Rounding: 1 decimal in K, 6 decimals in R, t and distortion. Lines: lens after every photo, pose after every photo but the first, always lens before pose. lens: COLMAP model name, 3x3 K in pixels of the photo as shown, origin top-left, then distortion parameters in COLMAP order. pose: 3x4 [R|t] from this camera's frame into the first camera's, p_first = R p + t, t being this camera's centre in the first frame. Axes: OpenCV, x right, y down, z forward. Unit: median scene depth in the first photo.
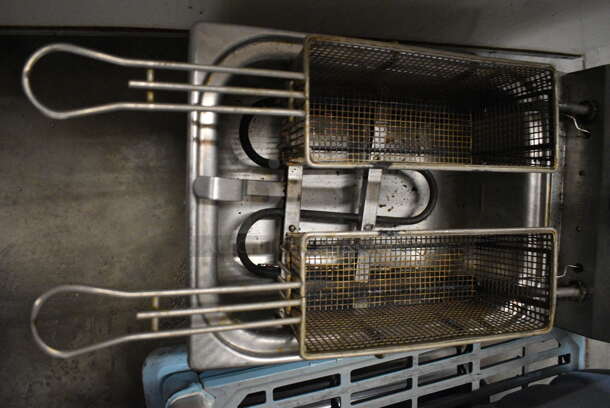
lens RADIAL K [[480.6, 0, 305.0], [0, 480.6, 204.0], [0, 0, 1]] dist [-0.090037, 0.003943]
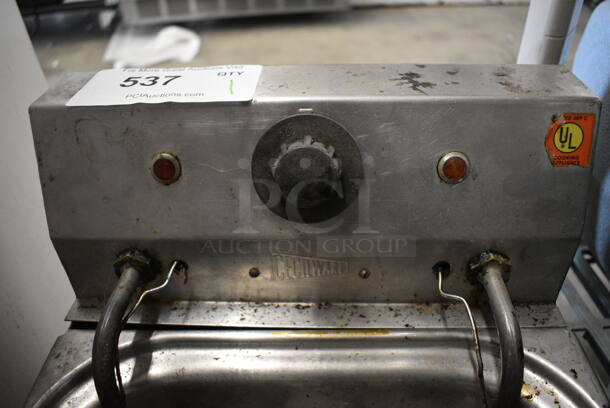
lens RADIAL K [[480.6, 0, 305.0], [0, 480.6, 204.0], [0, 0, 1]] dist [-0.090037, 0.003943]
pose [[-0.008810, -0.838579, 0.544708, 0.352515], [0.996603, -0.051969, -0.063886, 0.025381], [0.081881, 0.542295, 0.836189, 0.495906]]
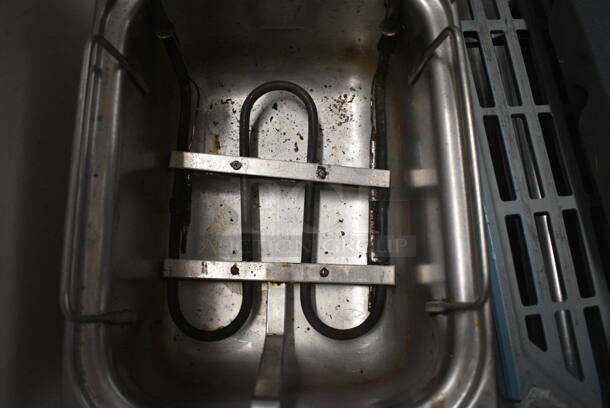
lens RADIAL K [[480.6, 0, 305.0], [0, 480.6, 204.0], [0, 0, 1]] dist [-0.090037, 0.003943]
pose [[-0.034202, -0.992215, -0.119746, 0.197943], [0.999101, -0.030941, -0.028988, 0.047891], [0.025058, -0.120630, 0.992381, 0.212106]]
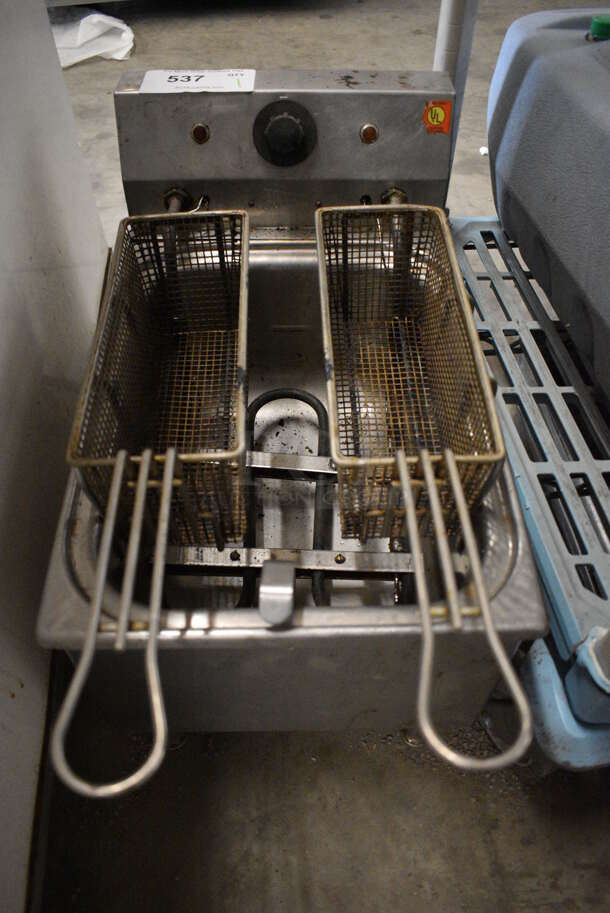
lens RADIAL K [[719.3, 0, 305.0], [0, 719.3, 456.5], [0, 0, 1]] dist [-0.090037, 0.003943]
pose [[-0.041360, -0.936491, 0.348244, -0.260648], [0.998657, -0.049629, -0.014852, 0.024190], [0.031192, 0.347163, 0.937286, -0.030251]]
